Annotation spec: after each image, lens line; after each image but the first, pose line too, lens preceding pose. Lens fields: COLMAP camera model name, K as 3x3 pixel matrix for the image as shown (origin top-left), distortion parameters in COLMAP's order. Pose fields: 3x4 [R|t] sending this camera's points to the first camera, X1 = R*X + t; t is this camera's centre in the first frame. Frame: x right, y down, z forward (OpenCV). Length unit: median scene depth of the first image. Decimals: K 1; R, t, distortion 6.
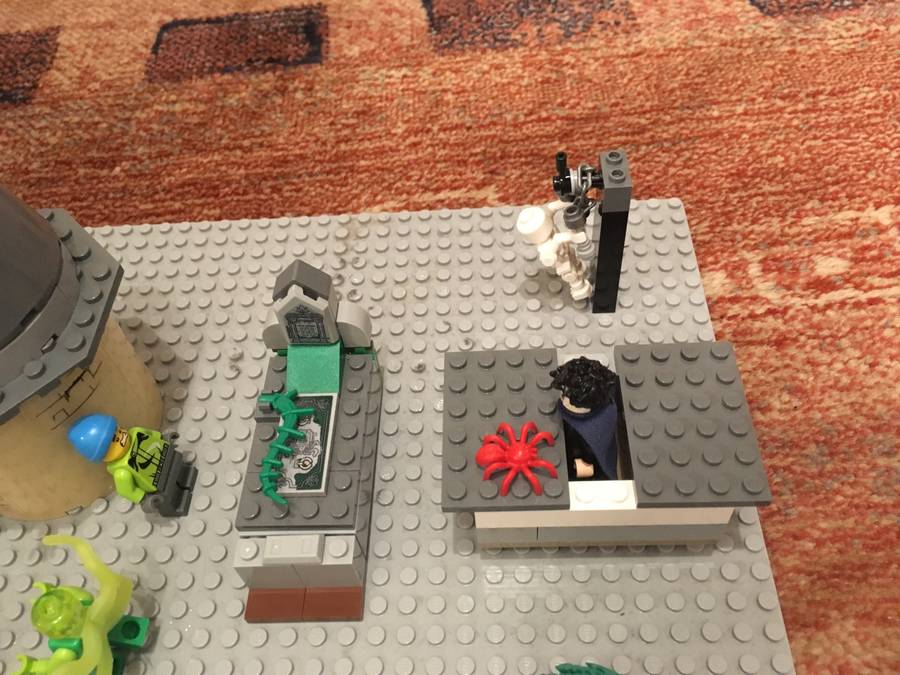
lens RADIAL K [[783.8, 0, 455.5], [0, 783.8, 336.5], [0, 0, 1]] dist [0.064770, -0.123721]
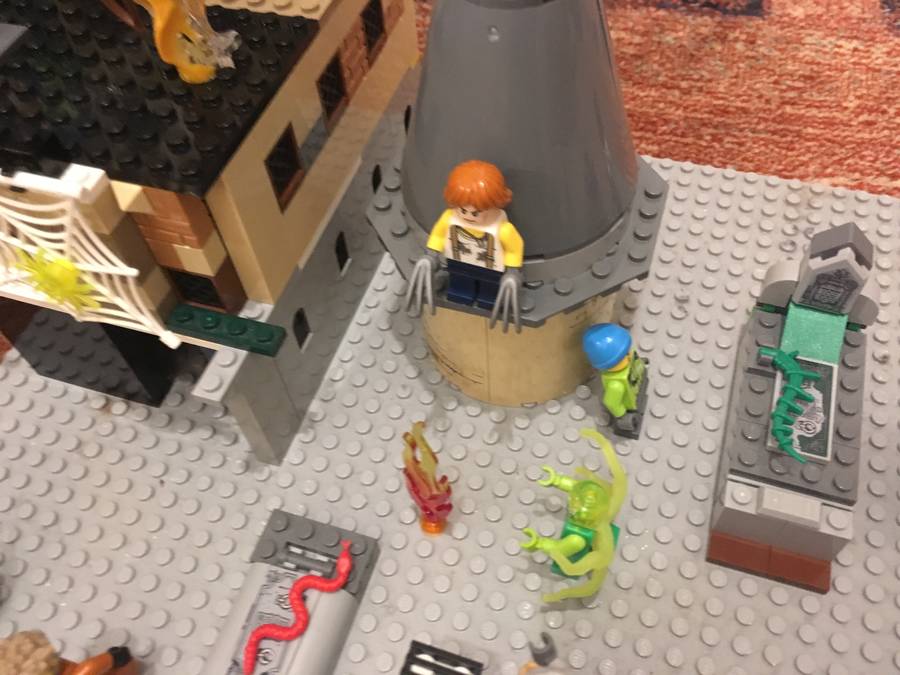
lens RADIAL K [[783.8, 0, 449.5], [0, 783.8, 336.2], [0, 0, 1]] dist [0.064770, -0.123721]
pose [[0.952451, 0.259974, -0.158906, -0.332250], [-0.250627, 0.965046, 0.076629, 0.059888], [0.173273, -0.033159, 0.984315, -0.031947]]
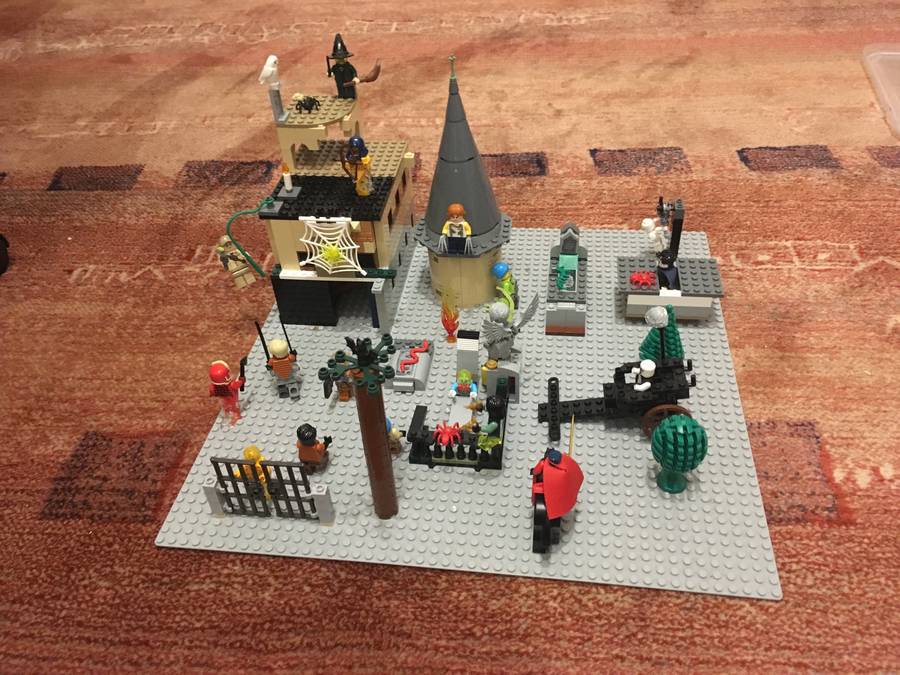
lens RADIAL K [[783.8, 0, 450.2], [0, 783.8, 336.3], [0, 0, 1]] dist [0.064770, -0.123721]
pose [[0.992386, 0.094273, -0.079266, -0.261130], [-0.108603, 0.973329, -0.202078, 0.682105], [0.058101, 0.209148, 0.976156, -1.295335]]
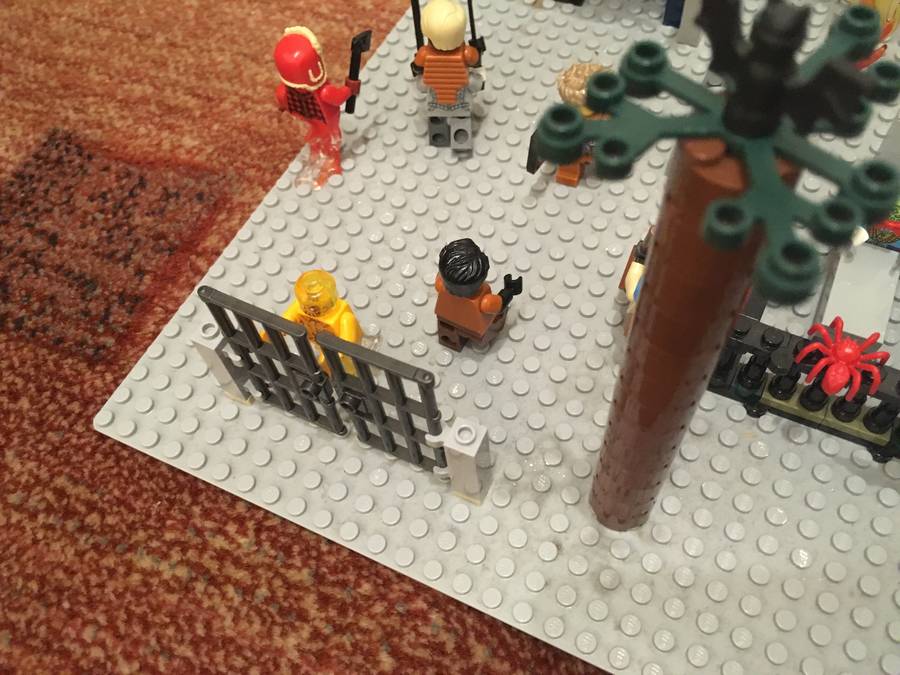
lens RADIAL K [[783.8, 0, 448.8], [0, 783.8, 344.6], [0, 0, 1]] dist [0.064770, -0.123721]
pose [[0.907166, 0.366275, -0.207107, -0.523715], [-0.333197, 0.925899, 0.178018, 0.532833], [0.256964, -0.092484, 0.961986, -0.295383]]
